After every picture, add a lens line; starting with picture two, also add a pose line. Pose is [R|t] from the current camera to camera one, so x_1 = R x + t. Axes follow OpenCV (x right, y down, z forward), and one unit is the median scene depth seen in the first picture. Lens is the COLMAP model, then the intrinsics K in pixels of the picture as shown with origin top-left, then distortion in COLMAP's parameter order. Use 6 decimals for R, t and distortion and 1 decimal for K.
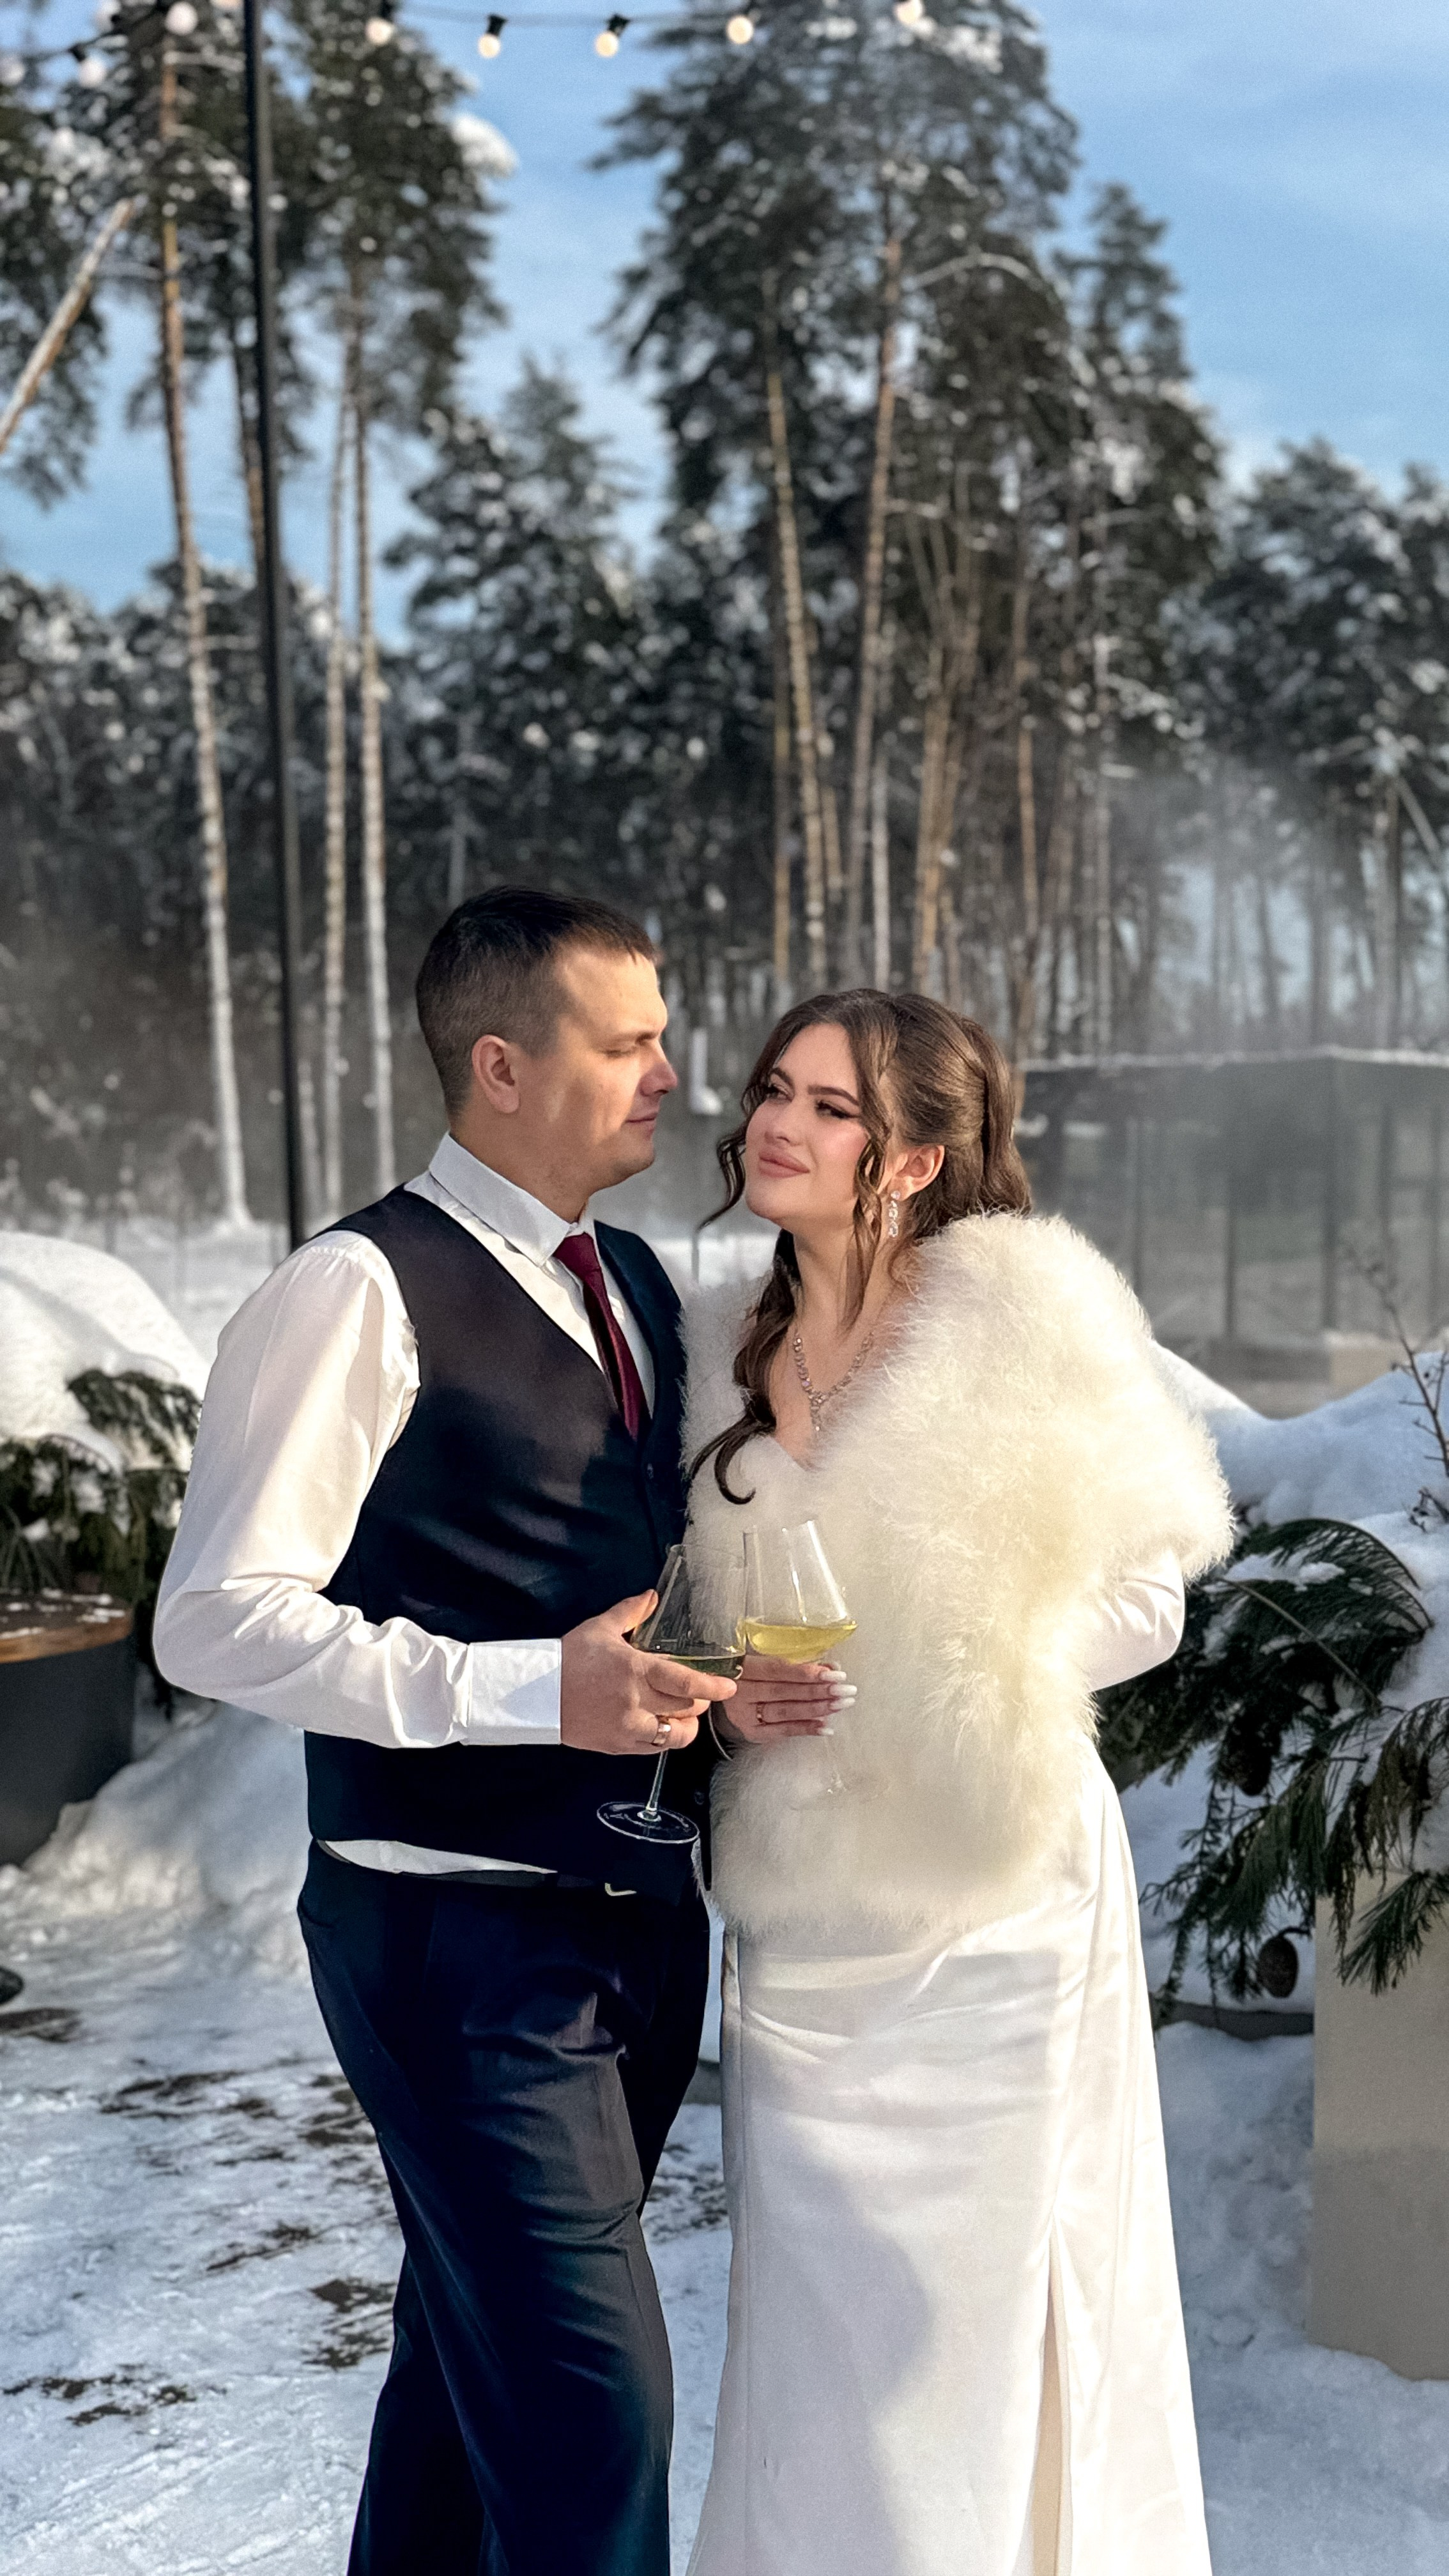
lens RADIAL K [[2896.8, 0, 722.3], [0, 2896.8, 1286.9], [0, 0, 1]] dist [0.003765, 0.000000]
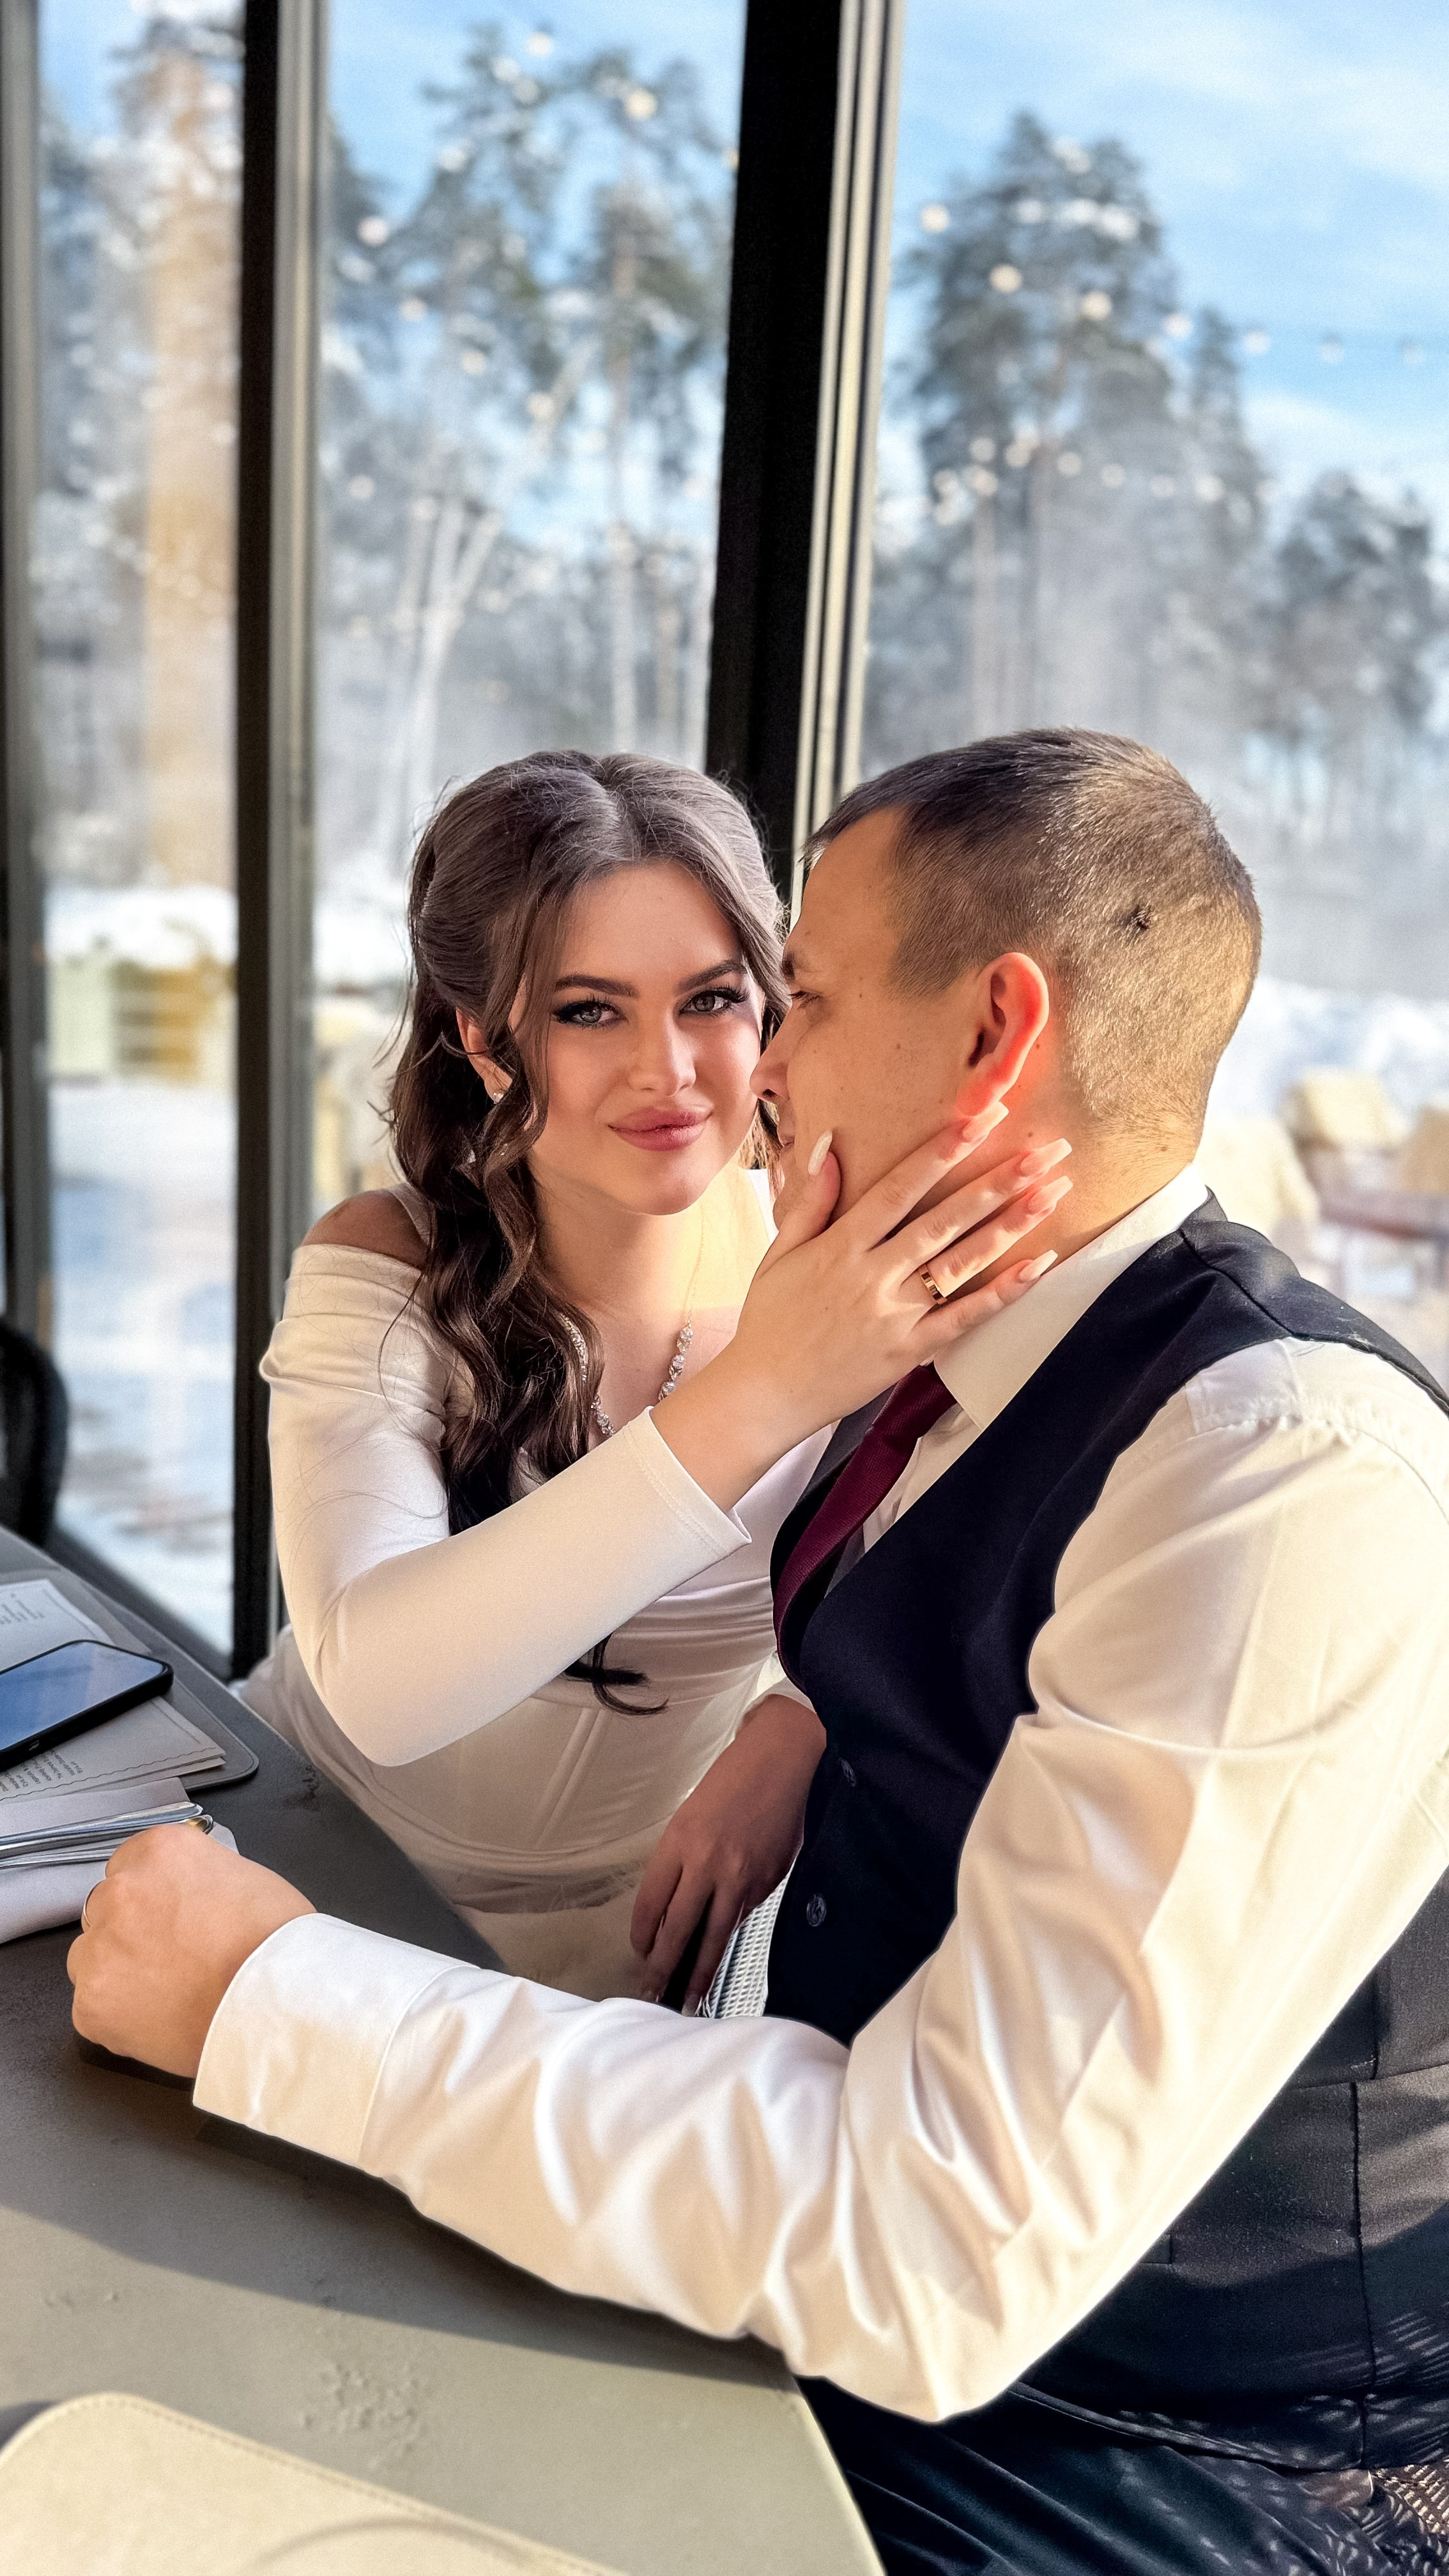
lens RADIAL K [[1882.9, 0, 719.3], [0, 1882.9, 1301.6], [0, 0, 1]] dist [-0.002750, -0.002240]
pose [[0.991411, 0.064230, -0.113921, 0.019689], [-0.045206, 0.985700, 0.162335, 0.002604], [0.122718, -0.155791, 0.980137, -0.112894]]
